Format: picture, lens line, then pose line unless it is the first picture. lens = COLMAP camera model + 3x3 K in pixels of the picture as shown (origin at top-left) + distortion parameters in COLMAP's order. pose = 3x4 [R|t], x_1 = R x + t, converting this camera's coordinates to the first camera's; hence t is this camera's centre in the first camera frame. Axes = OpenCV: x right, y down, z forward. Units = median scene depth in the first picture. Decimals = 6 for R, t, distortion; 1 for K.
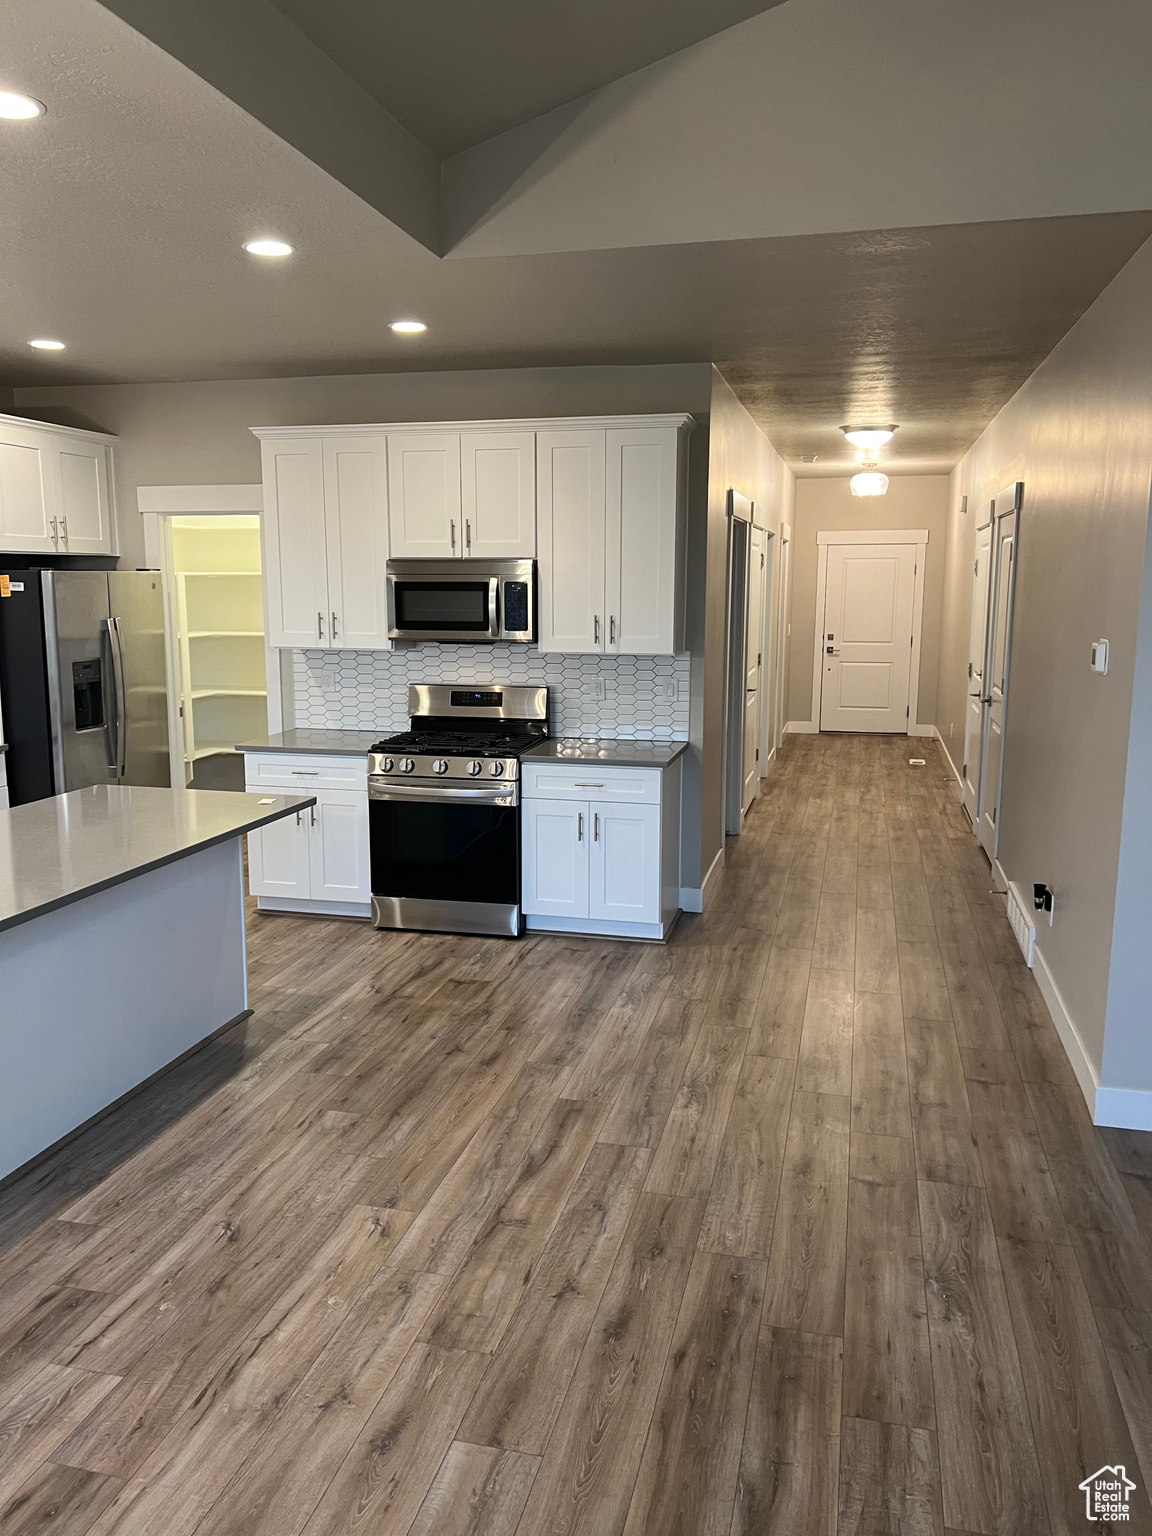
lens RADIAL K [[1158.3, 0, 584.5], [0, 1158.3, 767.7], [0, 0, 1]] dist [0.052806, -0.058171]
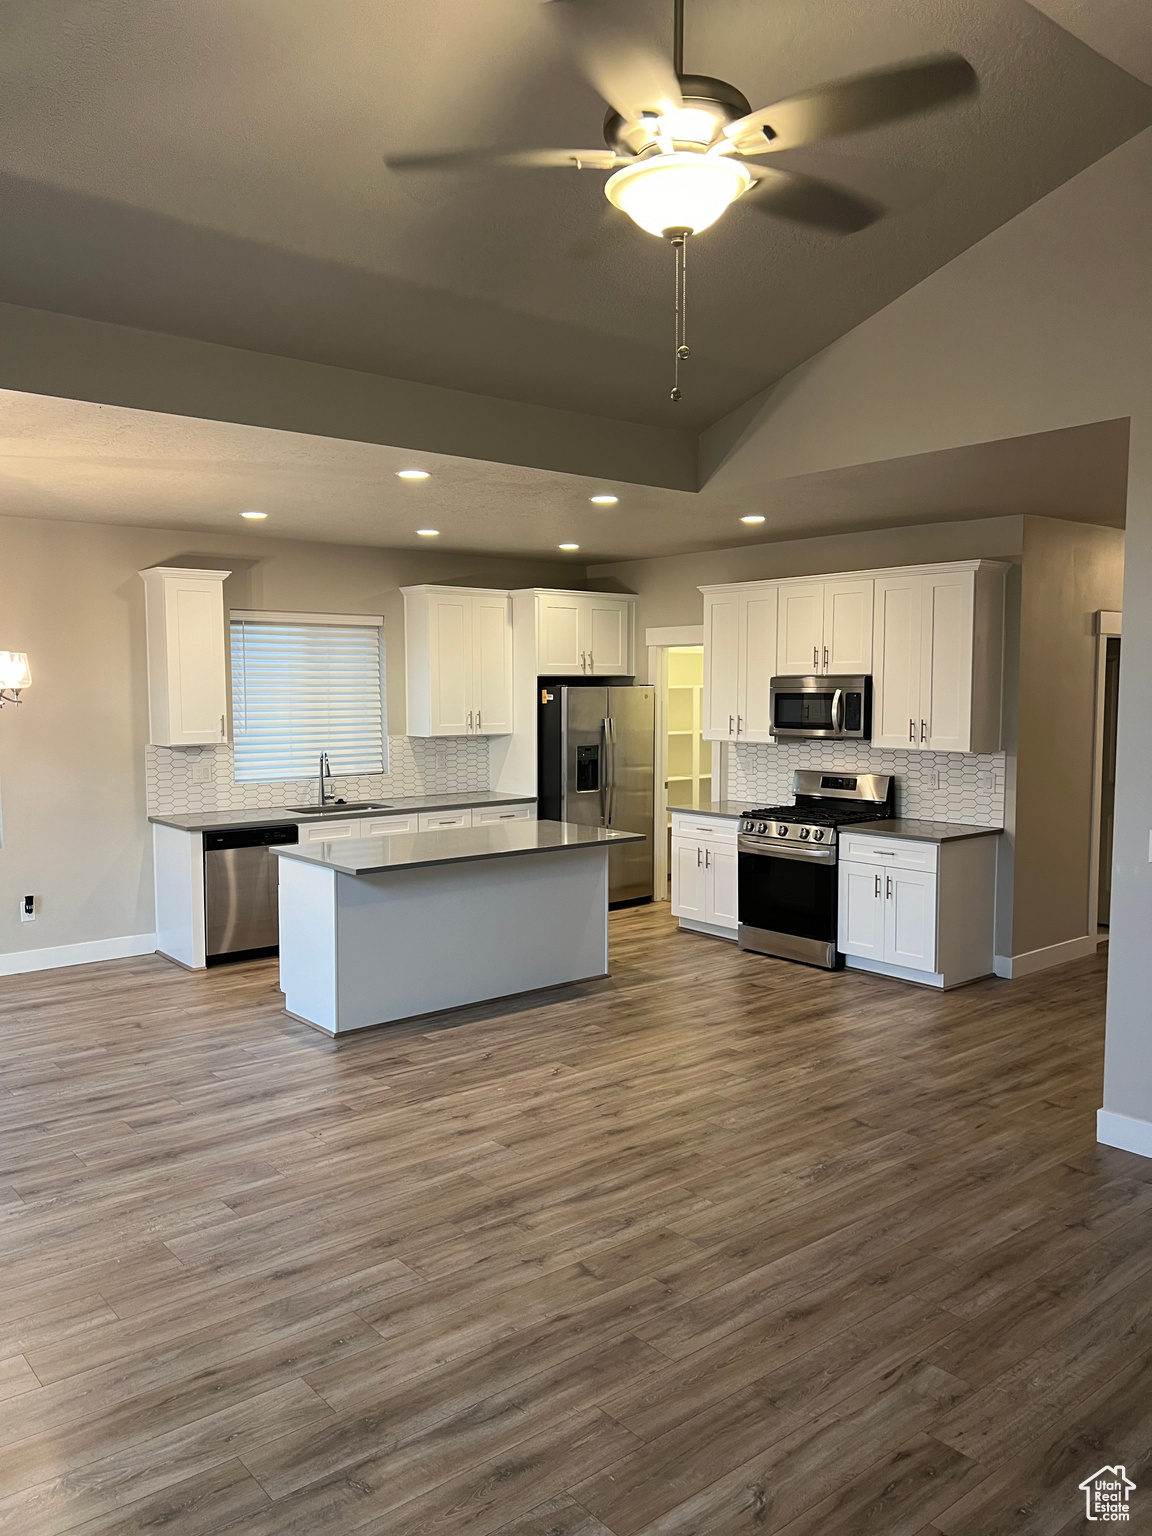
lens RADIAL K [[1158.3, 0, 576.6], [0, 1158.3, 767.7], [0, 0, 1]] dist [0.052806, -0.058171]
pose [[0.804473, 0.039464, -0.592677, 0.474689], [-0.093568, 0.993753, -0.060835, 0.030960], [0.586573, 0.104396, 0.803140, -0.219352]]
